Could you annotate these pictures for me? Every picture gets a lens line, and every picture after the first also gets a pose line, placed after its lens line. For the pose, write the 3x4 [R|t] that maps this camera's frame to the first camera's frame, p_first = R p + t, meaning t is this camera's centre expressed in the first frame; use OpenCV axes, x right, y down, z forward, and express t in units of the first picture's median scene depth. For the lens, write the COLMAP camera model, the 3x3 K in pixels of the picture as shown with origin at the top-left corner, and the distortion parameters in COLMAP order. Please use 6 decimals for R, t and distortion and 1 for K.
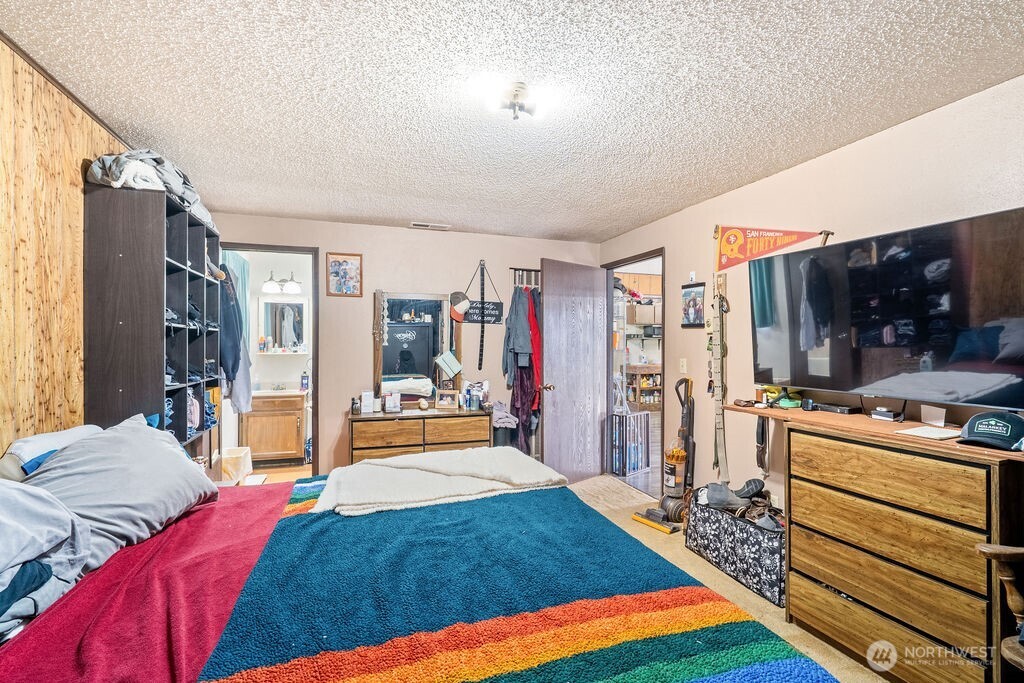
lens RADIAL K [[469.6, 0, 512.2], [0, 469.6, 341.1], [0, 0, 1]] dist [-0.006645, 0.002653]
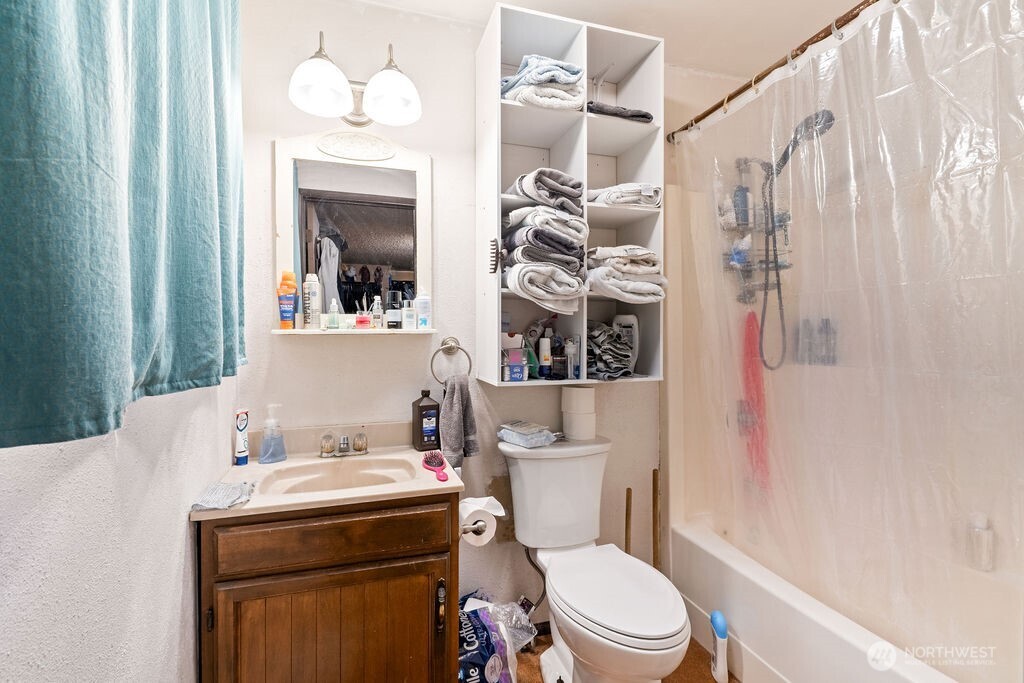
lens RADIAL K [[469.6, 0, 510.7], [0, 469.6, 342.3], [0, 0, 1]] dist [-0.006645, 0.002653]
pose [[0.999598, -0.009008, -0.026881, -0.392340], [0.009470, 0.999809, 0.017098, 0.029832], [0.026722, -0.017345, 0.999492, 0.720274]]
